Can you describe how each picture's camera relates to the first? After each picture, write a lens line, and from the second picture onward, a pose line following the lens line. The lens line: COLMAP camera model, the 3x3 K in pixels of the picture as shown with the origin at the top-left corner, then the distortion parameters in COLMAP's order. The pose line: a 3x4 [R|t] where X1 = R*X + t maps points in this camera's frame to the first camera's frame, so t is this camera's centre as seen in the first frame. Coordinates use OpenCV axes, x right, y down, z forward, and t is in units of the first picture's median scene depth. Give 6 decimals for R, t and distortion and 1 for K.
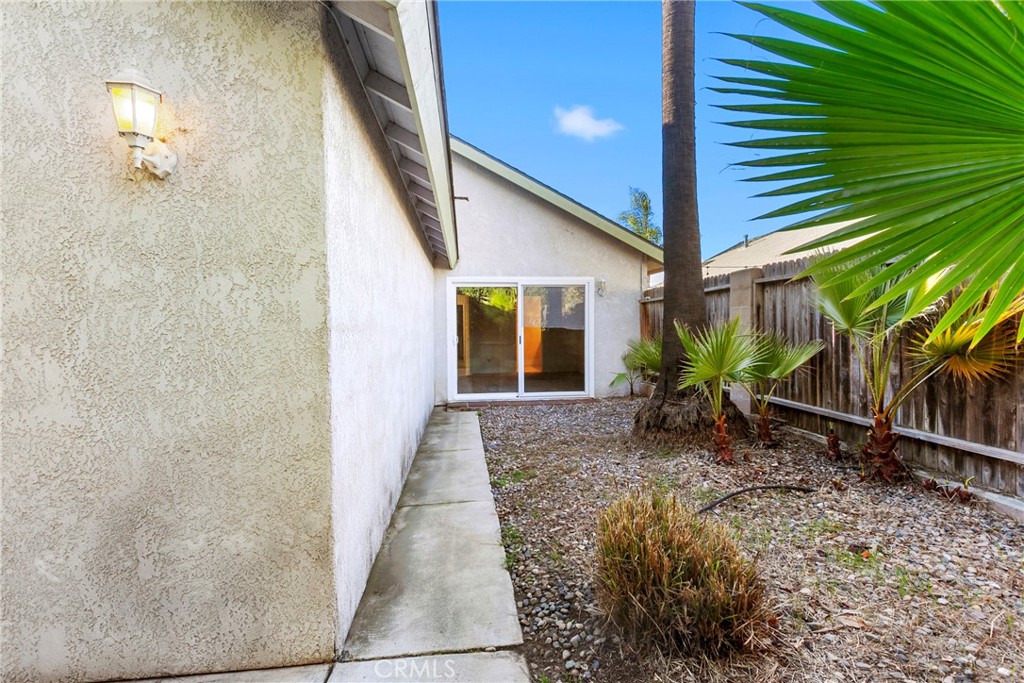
lens RADIAL K [[492.8, 0, 513.2], [0, 492.8, 321.7], [0, 0, 1]] dist [0.002215, -0.000678]
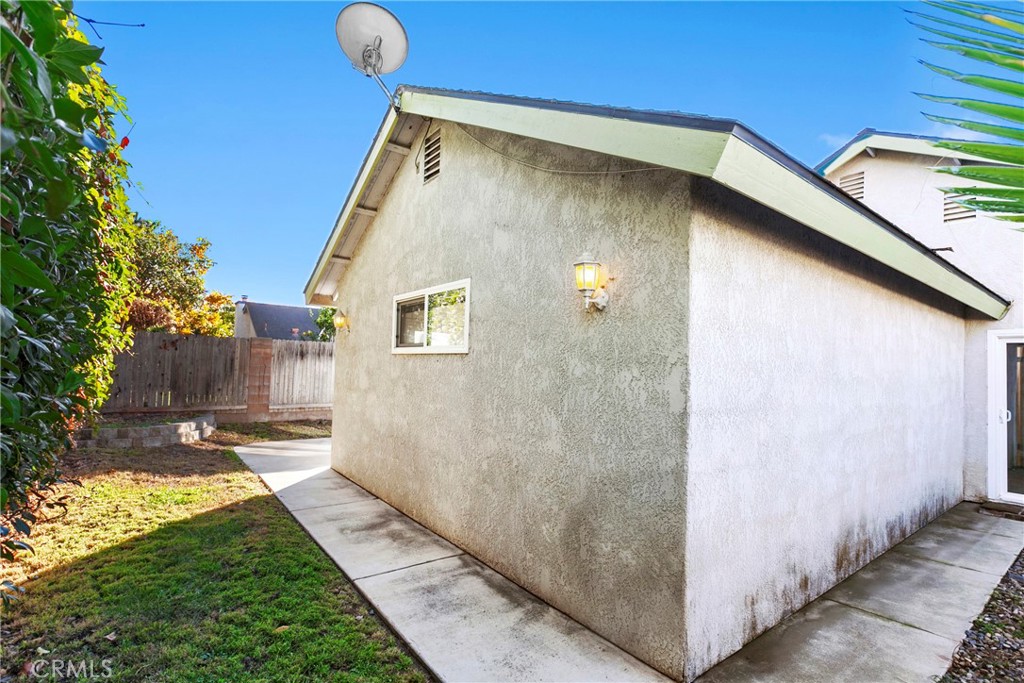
lens RADIAL K [[476.2, 0, 514.3], [0, 476.2, 294.5], [0, 0, 1]] dist [-0.000842, -0.000214]
pose [[0.525746, -0.096304, -0.845172, 0.503719], [-0.029035, 0.990960, -0.130978, -0.124471], [0.850146, 0.093400, 0.518198, -0.090277]]
